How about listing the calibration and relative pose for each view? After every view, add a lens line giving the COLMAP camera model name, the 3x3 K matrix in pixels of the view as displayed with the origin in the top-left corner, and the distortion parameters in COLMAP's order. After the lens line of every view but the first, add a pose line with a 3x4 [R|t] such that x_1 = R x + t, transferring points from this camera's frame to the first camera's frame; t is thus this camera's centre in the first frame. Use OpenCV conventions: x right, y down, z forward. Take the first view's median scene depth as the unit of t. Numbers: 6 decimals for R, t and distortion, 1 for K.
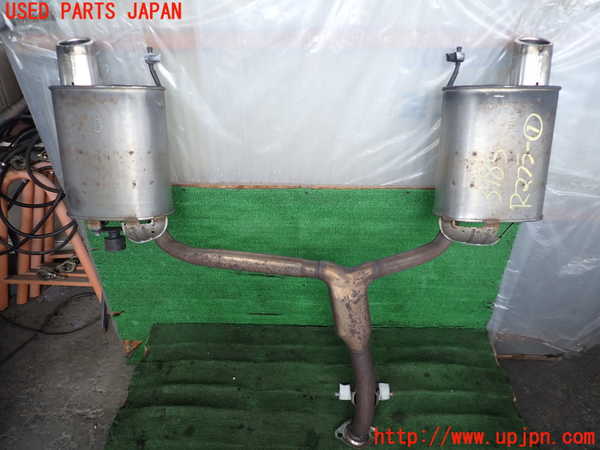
lens RADIAL K [[444.8, 0, 300.0], [0, 444.8, 225.0], [0, 0, 1]] dist [-0.005412, -0.002913]
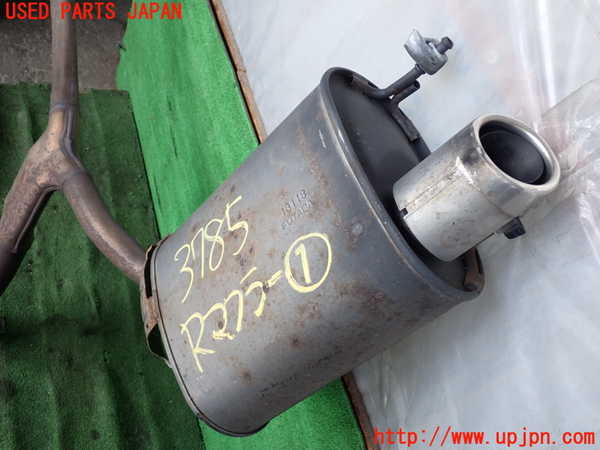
lens RADIAL K [[625.7, 0, 300.0], [0, 625.7, 225.0], [0, 0, 1]] dist [0.003855, 0.004392]
pose [[0.311040, 0.822412, -0.476332, 0.507367], [-0.808396, 0.492483, 0.322422, -0.272972], [0.499749, 0.284779, 0.818017, 0.353505]]
